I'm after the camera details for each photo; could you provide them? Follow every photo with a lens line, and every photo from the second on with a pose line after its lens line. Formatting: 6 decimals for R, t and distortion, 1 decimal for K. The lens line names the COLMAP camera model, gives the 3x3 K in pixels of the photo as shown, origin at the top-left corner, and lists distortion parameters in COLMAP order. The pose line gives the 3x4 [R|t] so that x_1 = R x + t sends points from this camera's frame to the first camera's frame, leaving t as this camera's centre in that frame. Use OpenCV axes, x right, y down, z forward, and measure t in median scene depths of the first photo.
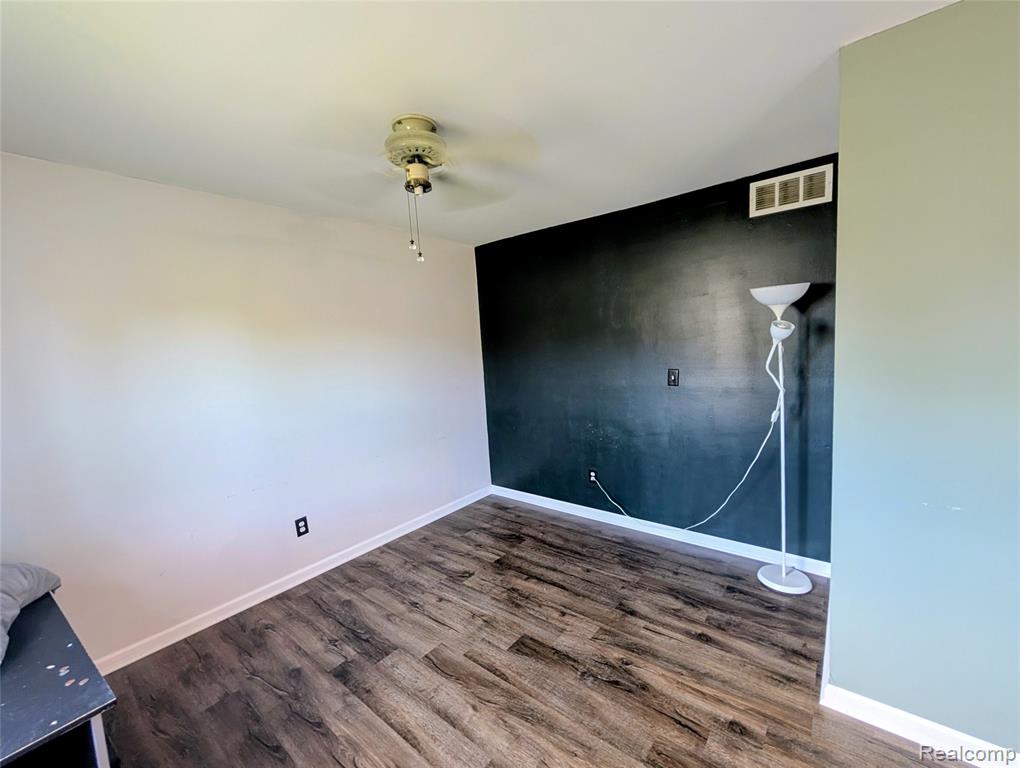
lens RADIAL K [[414.8, 0, 512.6], [0, 414.8, 391.0], [0, 0, 1]] dist [0.000153, 0.000125]
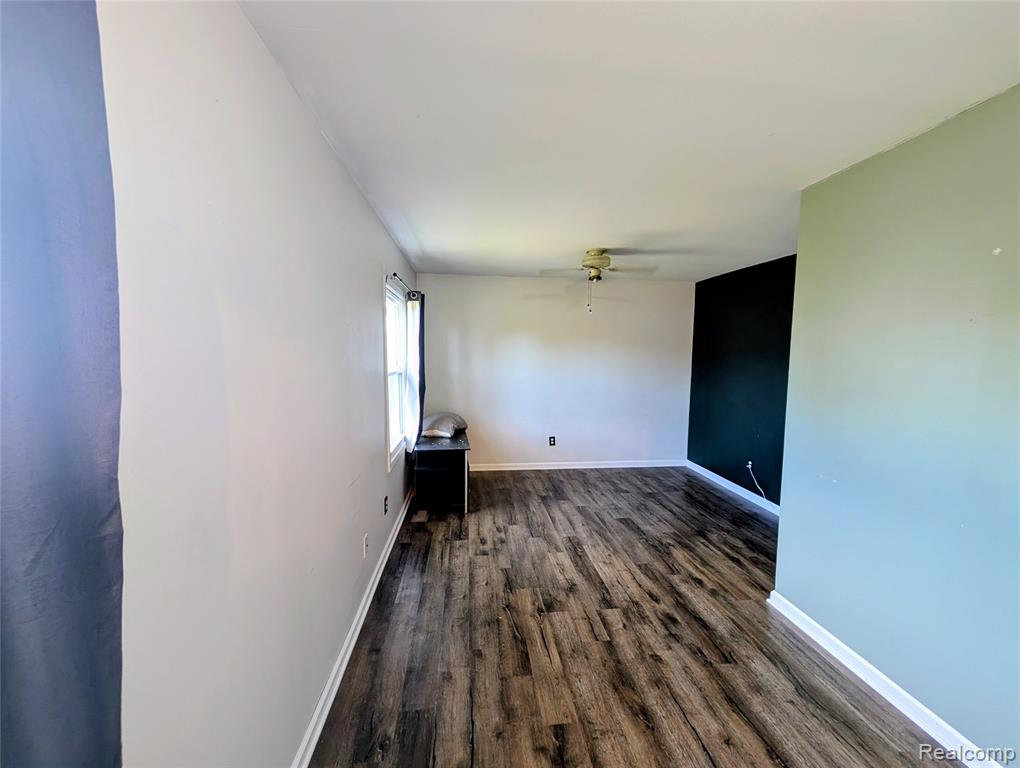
lens RADIAL K [[414.8, 0, 512.6], [0, 414.8, 391.0], [0, 0, 1]] dist [0.000153, 0.000125]
pose [[0.699748, 0.129372, -0.702578, 0.810888], [-0.129630, 0.990133, 0.053214, 0.018040], [0.702530, 0.053839, 0.709614, -0.607419]]
